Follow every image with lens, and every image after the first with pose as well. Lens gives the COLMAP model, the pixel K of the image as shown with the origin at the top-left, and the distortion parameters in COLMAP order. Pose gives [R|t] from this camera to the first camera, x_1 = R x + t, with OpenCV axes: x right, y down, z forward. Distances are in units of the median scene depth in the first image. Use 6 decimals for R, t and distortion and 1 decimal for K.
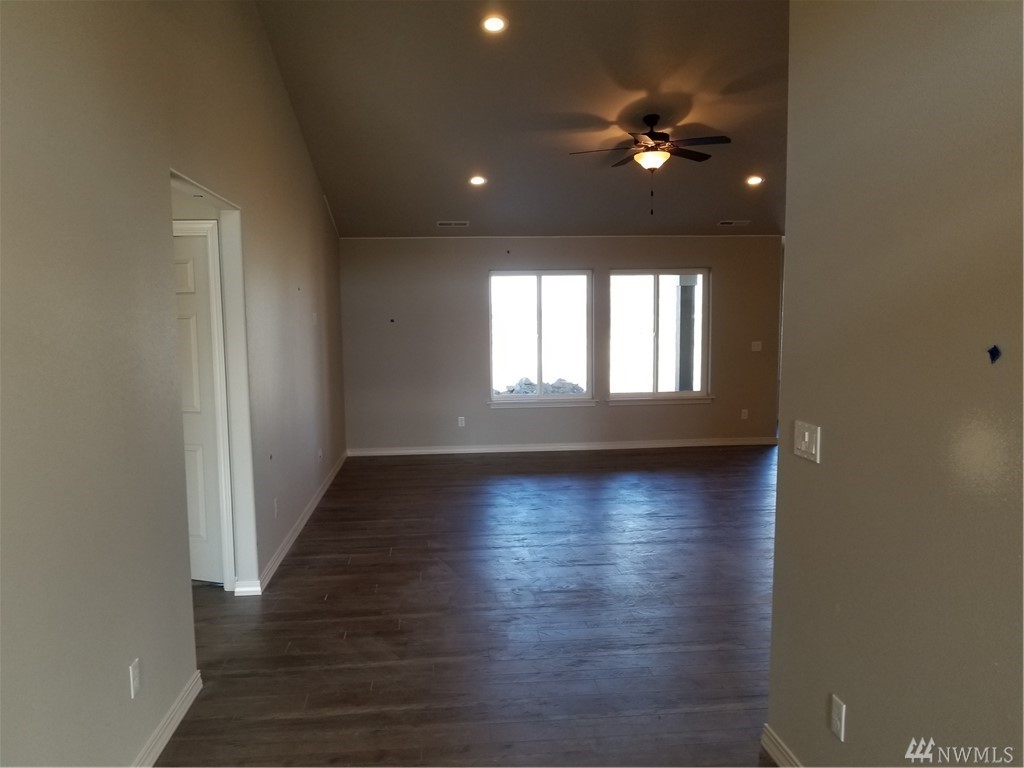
lens RADIAL K [[804.9, 0, 506.6], [0, 804.9, 382.9], [0, 0, 1]] dist [0.005076, -0.015390]
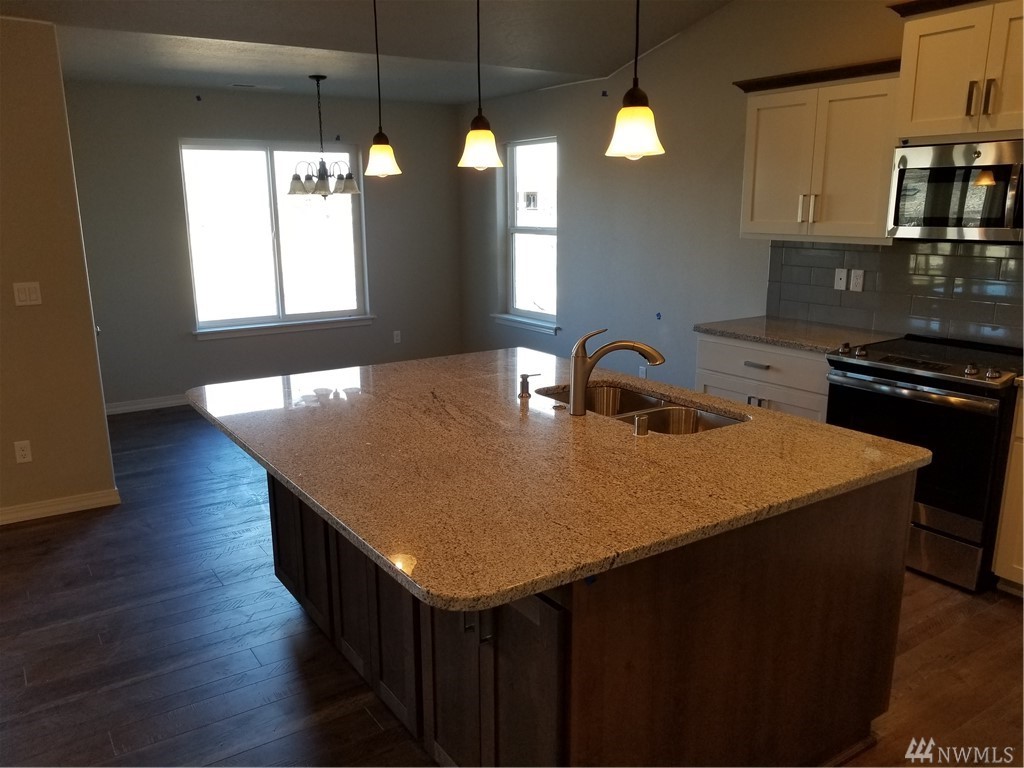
lens RADIAL K [[804.9, 0, 513.7], [0, 804.9, 402.7], [0, 0, 1]] dist [0.005076, -0.015390]
pose [[0.876861, -0.109702, 0.468060, 0.336901], [0.035339, 0.985691, 0.164819, -0.050911], [-0.479444, -0.127983, 0.868190, 0.513198]]
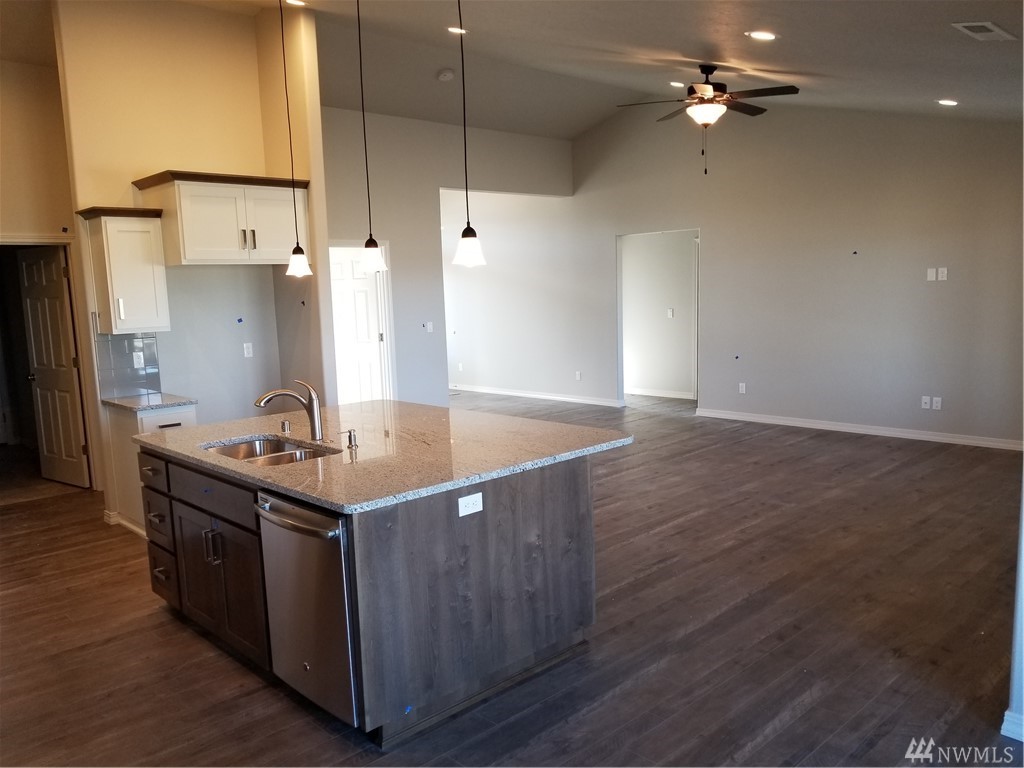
lens RADIAL K [[804.9, 0, 517.8], [0, 804.9, 387.8], [0, 0, 1]] dist [0.005076, -0.015390]
pose [[-0.778668, 0.118144, -0.616213, 0.665251], [-0.007441, 0.980305, 0.197352, -0.107314], [0.627392, 0.158256, -0.762452, 1.131605]]
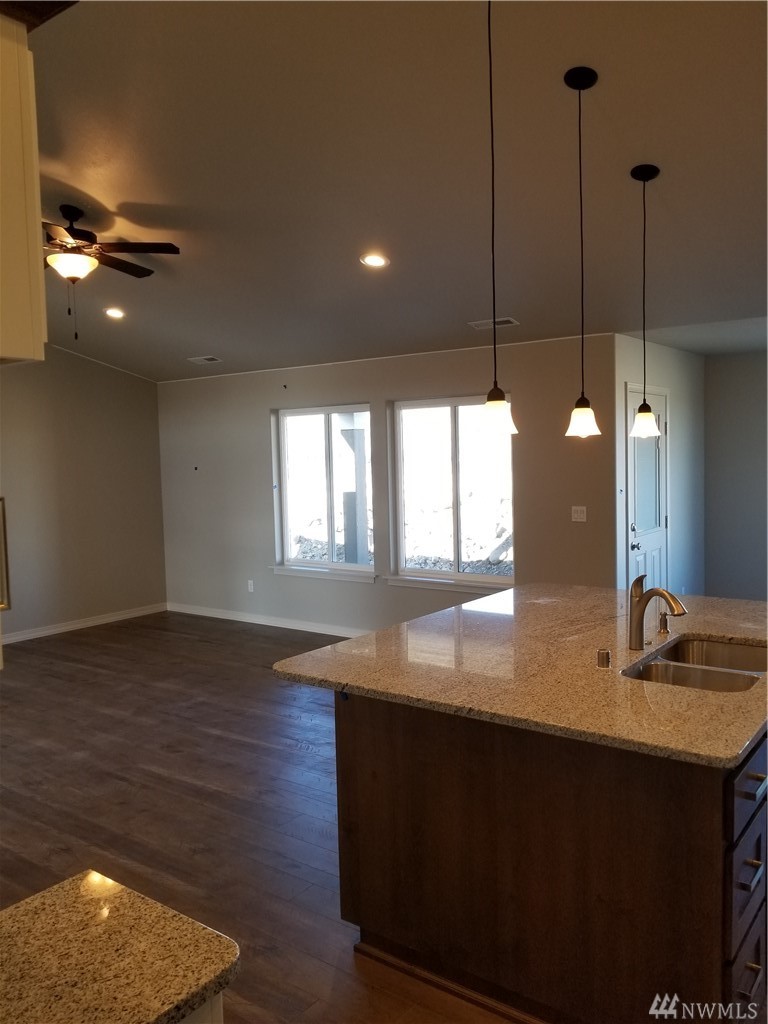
lens RADIAL K [[804.9, 0, 396.8], [0, 804.9, 514.3], [0, 0, 1]] dist [0.005076, -0.015390]
pose [[0.751368, 0.045982, -0.658280, 0.628671], [-0.041016, 0.998895, 0.022957, -0.055107], [0.658608, 0.009751, 0.752423, 0.449742]]
